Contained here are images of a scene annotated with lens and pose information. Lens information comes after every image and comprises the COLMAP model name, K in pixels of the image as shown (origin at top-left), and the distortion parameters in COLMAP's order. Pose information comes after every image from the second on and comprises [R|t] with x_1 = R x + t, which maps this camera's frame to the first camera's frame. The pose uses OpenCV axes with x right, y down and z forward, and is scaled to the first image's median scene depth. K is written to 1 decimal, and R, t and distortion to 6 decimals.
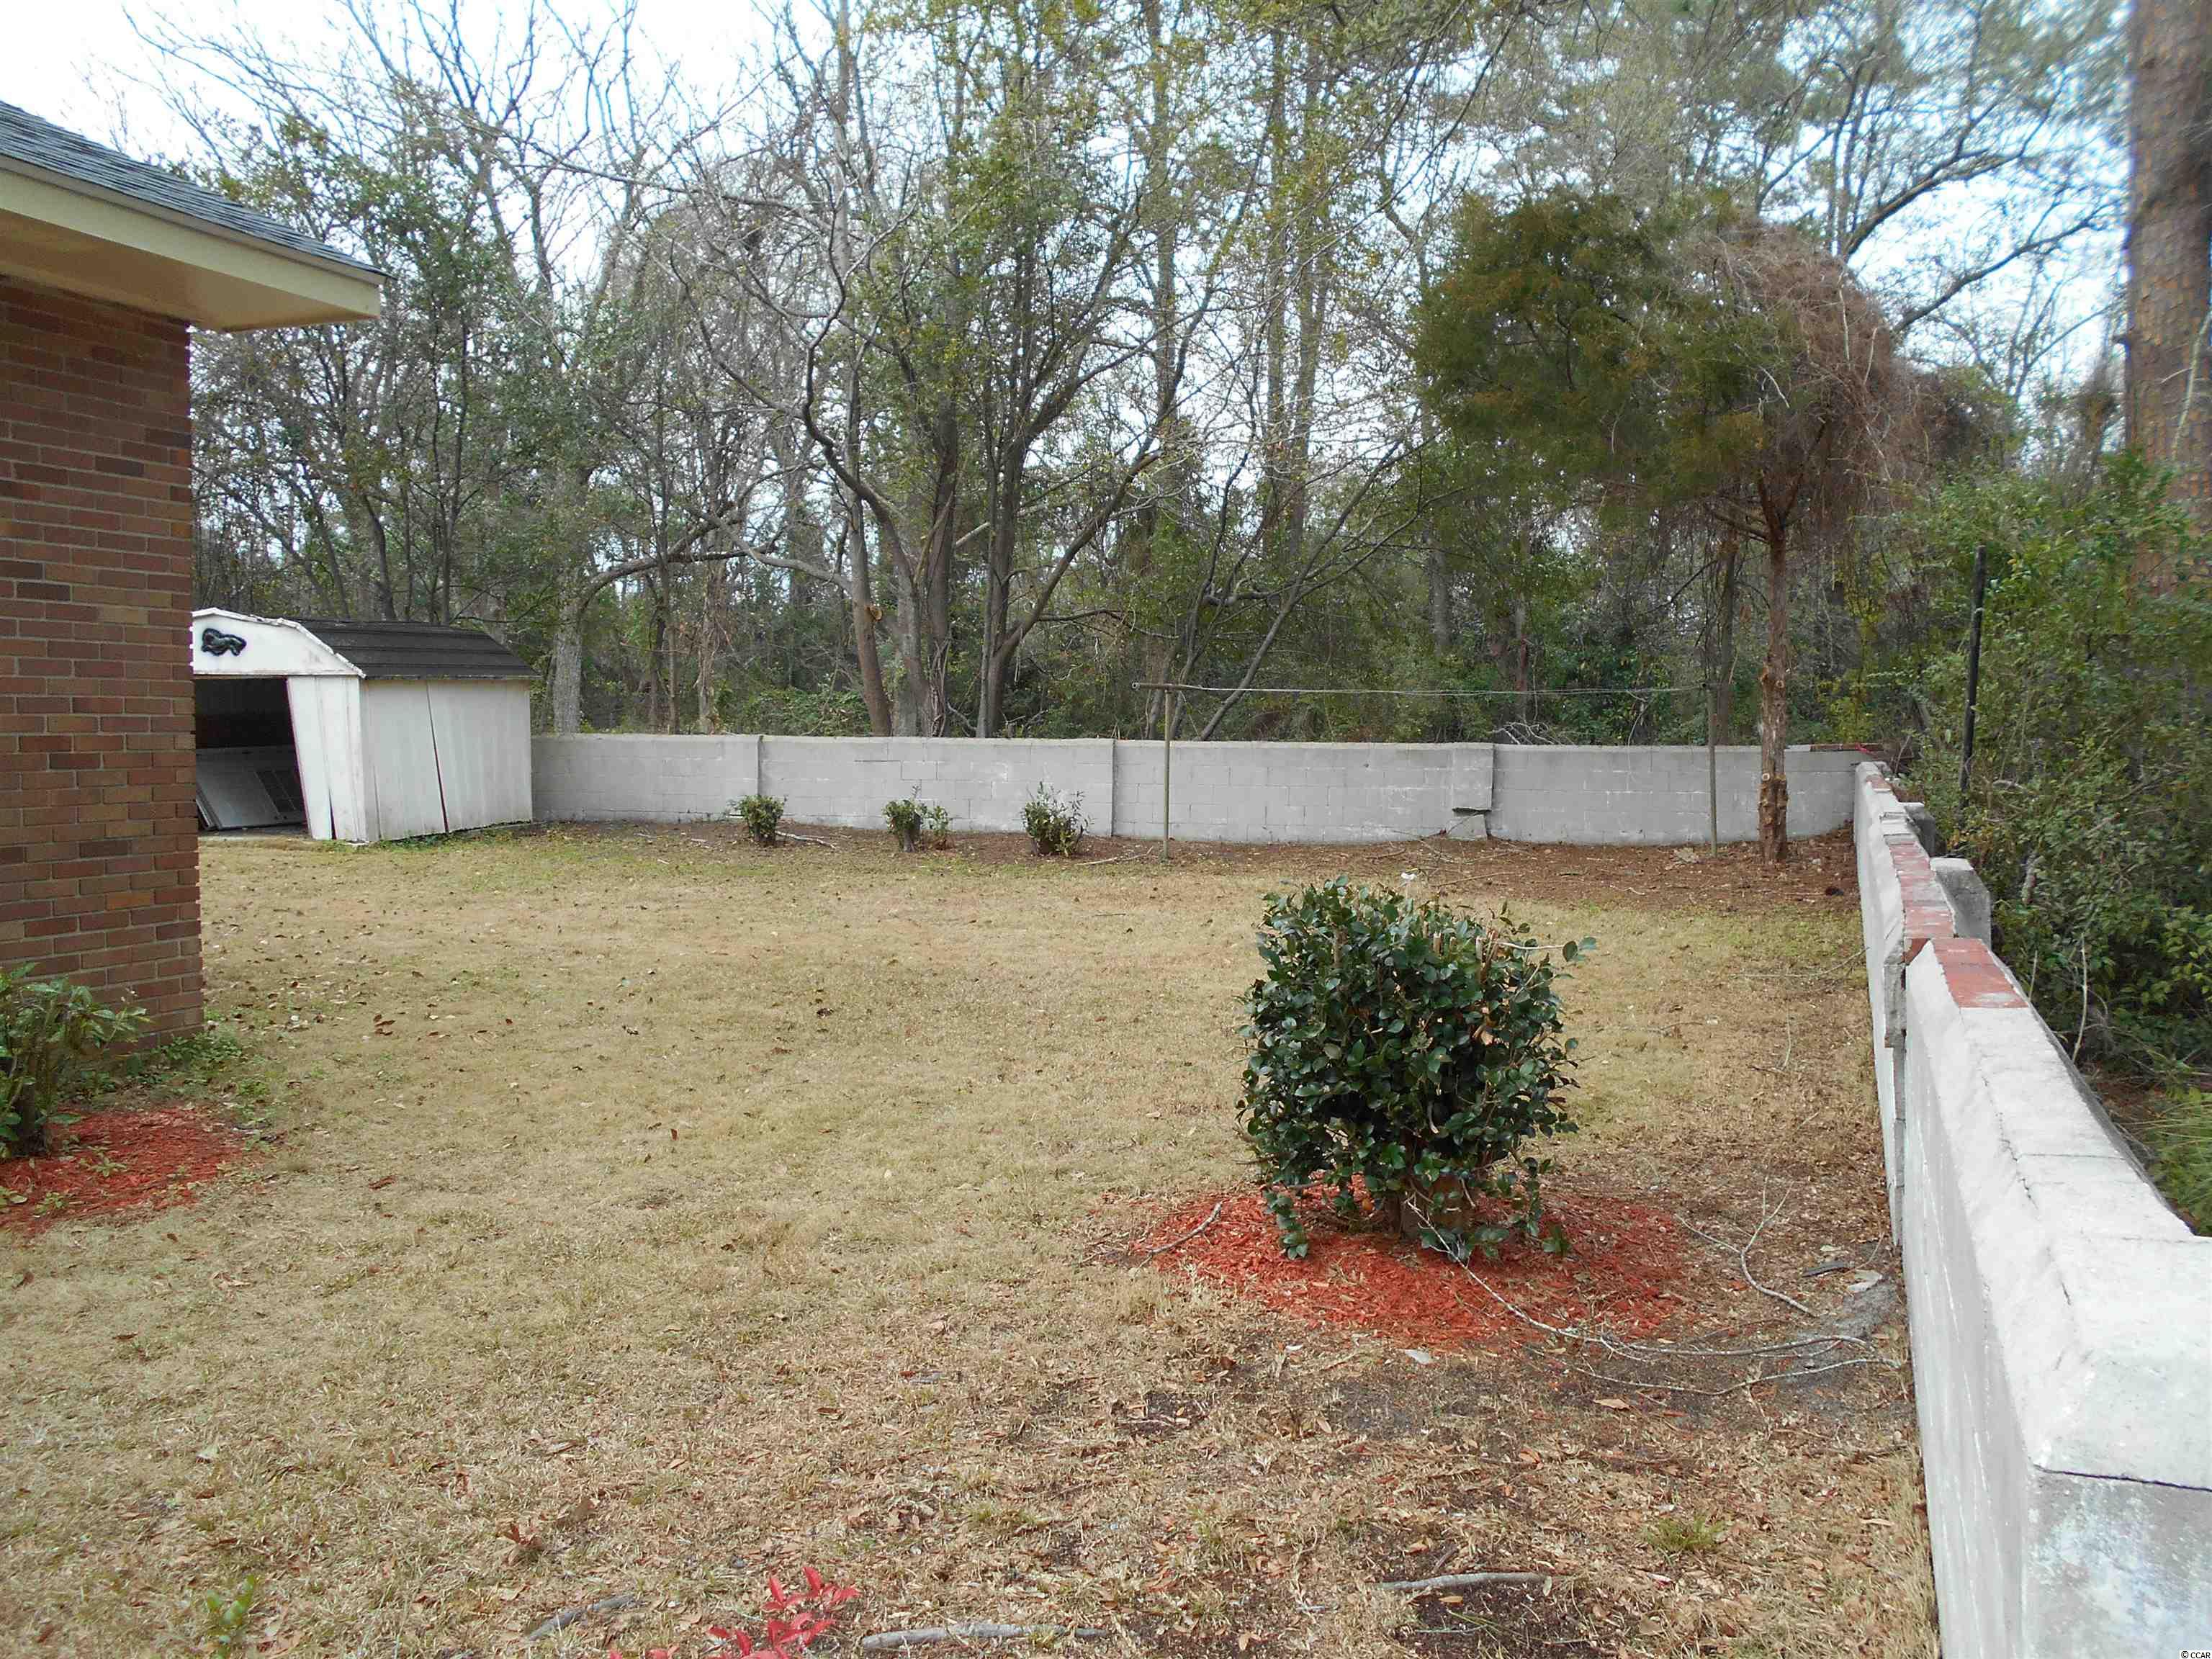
lens RADIAL K [[1747.6, 0, 1109.9], [0, 1747.6, 837.9], [0, 0, 1]] dist [-0.005250, 0.038709]
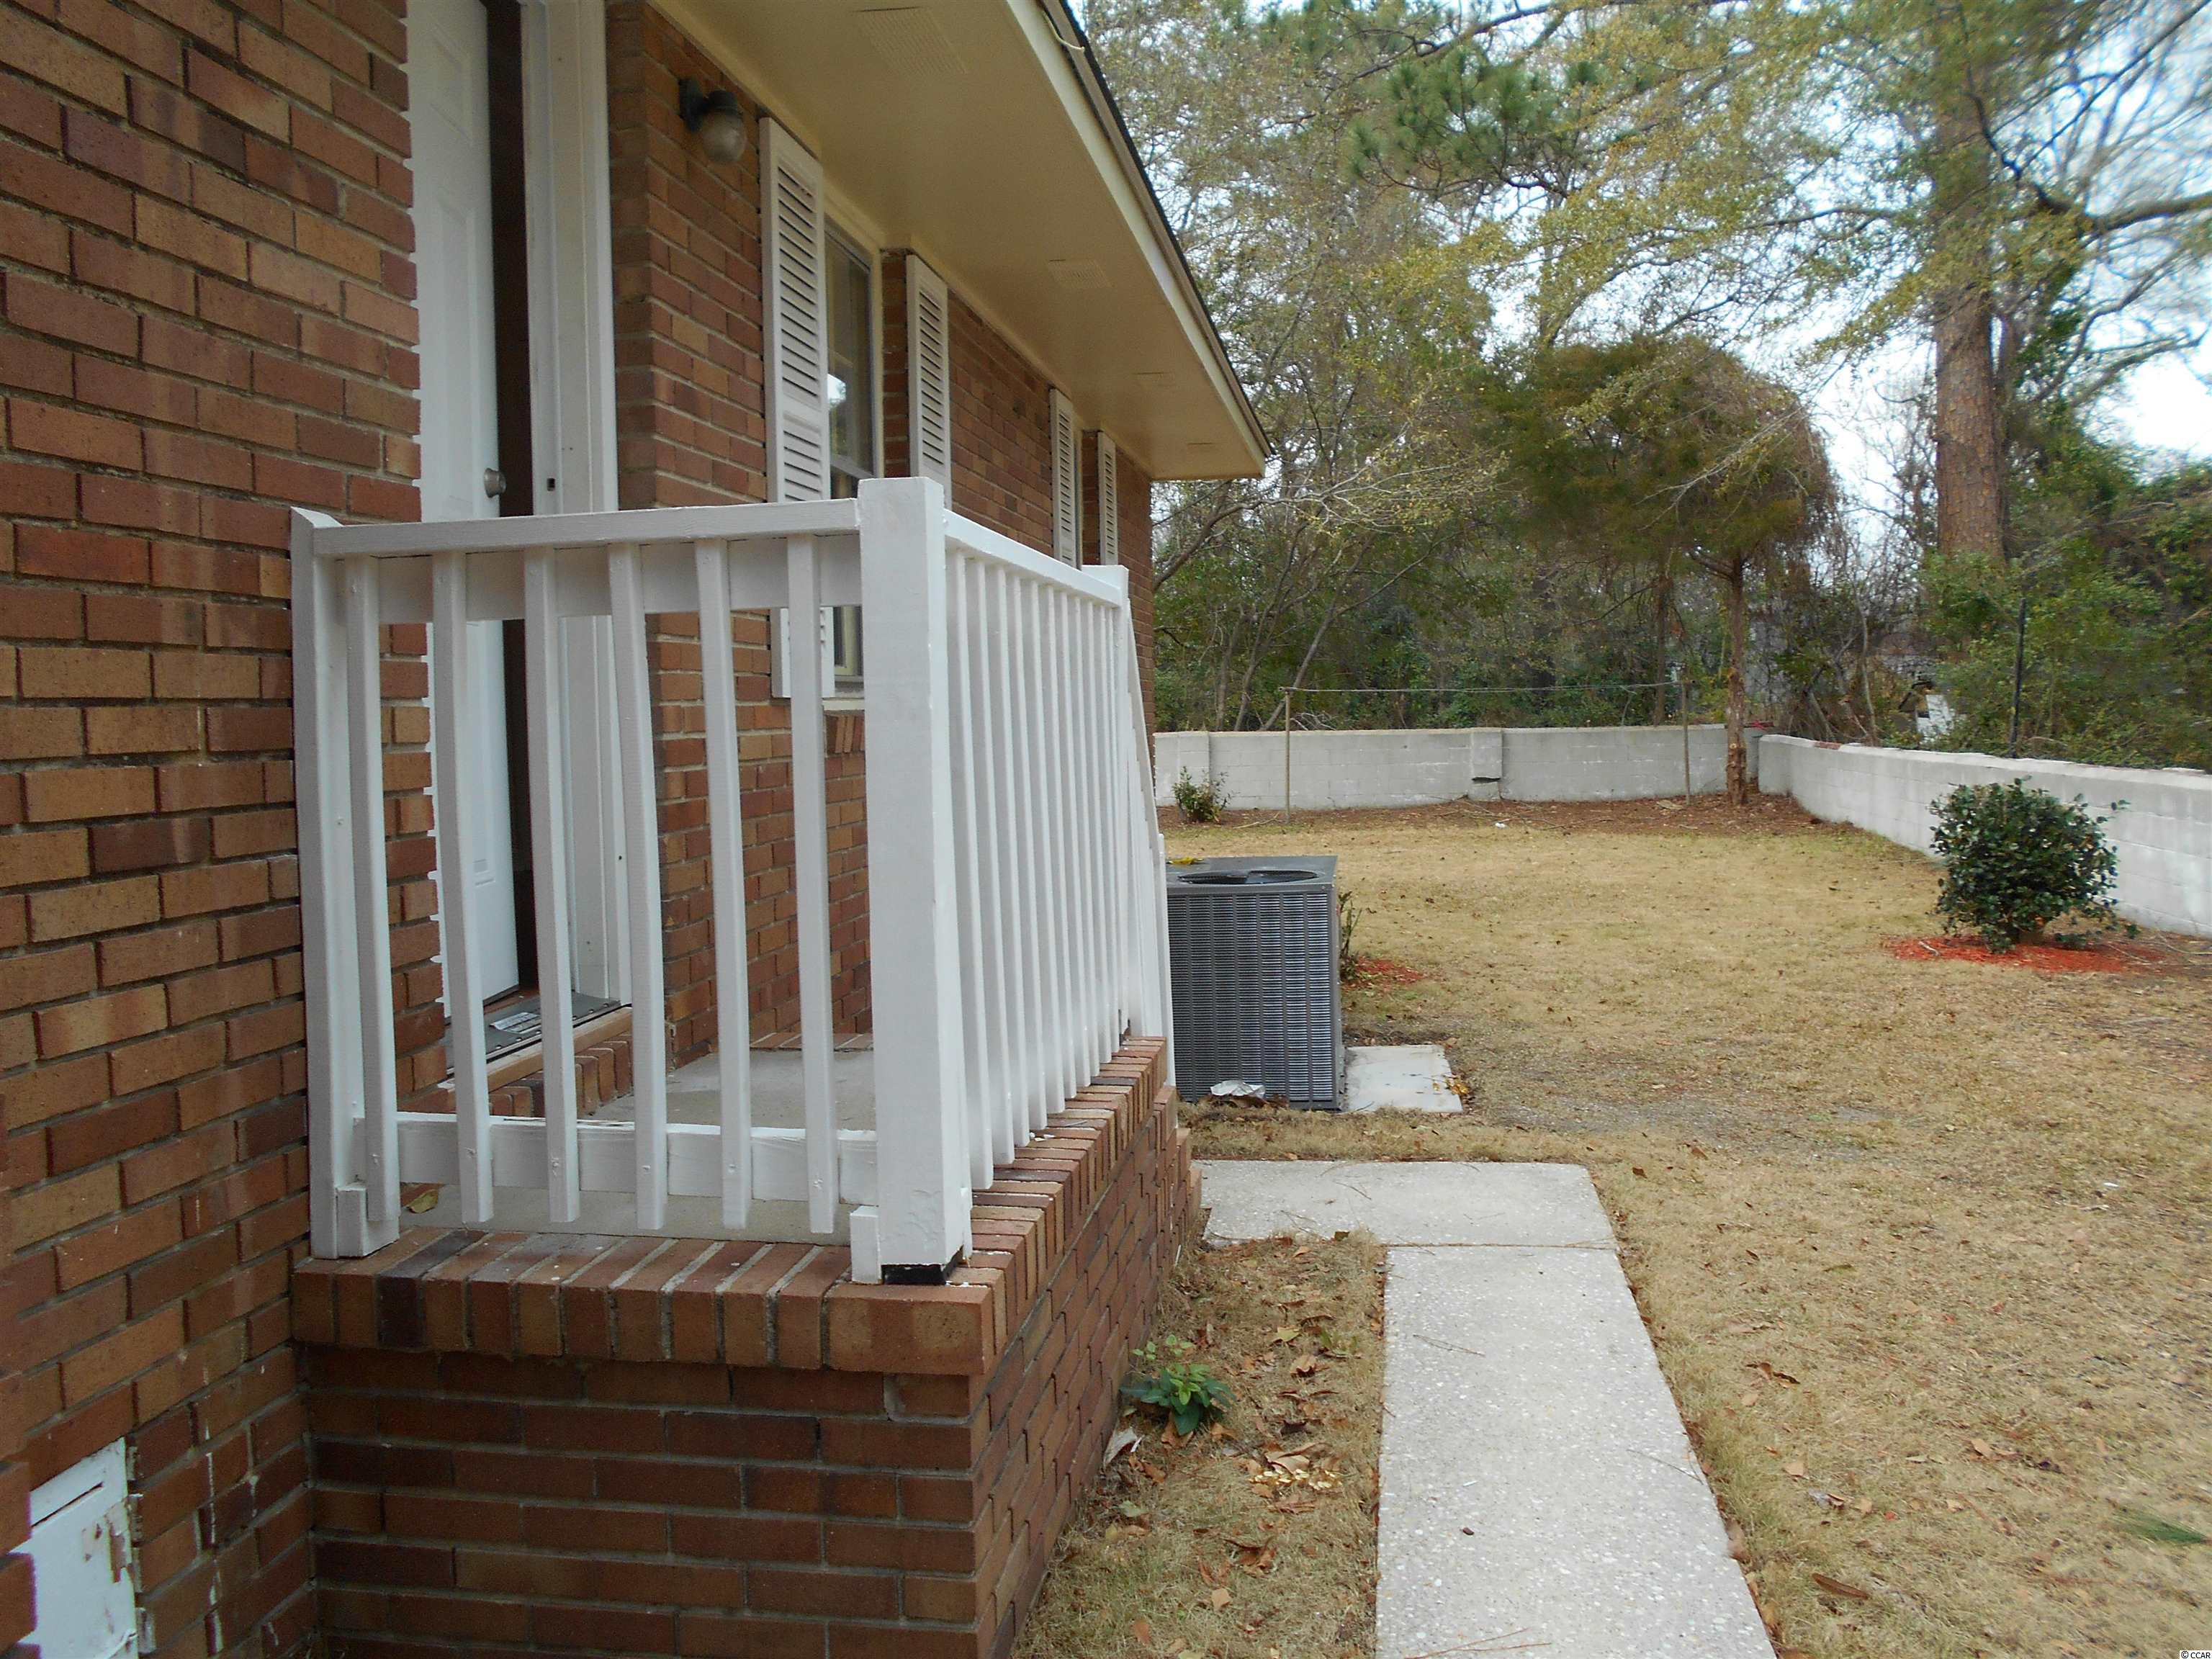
lens RADIAL K [[1747.6, 0, 1109.9], [0, 1747.6, 837.9], [0, 0, 1]] dist [-0.005250, 0.038709]
pose [[0.973875, -0.037235, 0.224011, -0.382414], [0.036930, 0.999302, 0.005554, 0.011378], [-0.224062, 0.002864, 0.974571, -0.229841]]
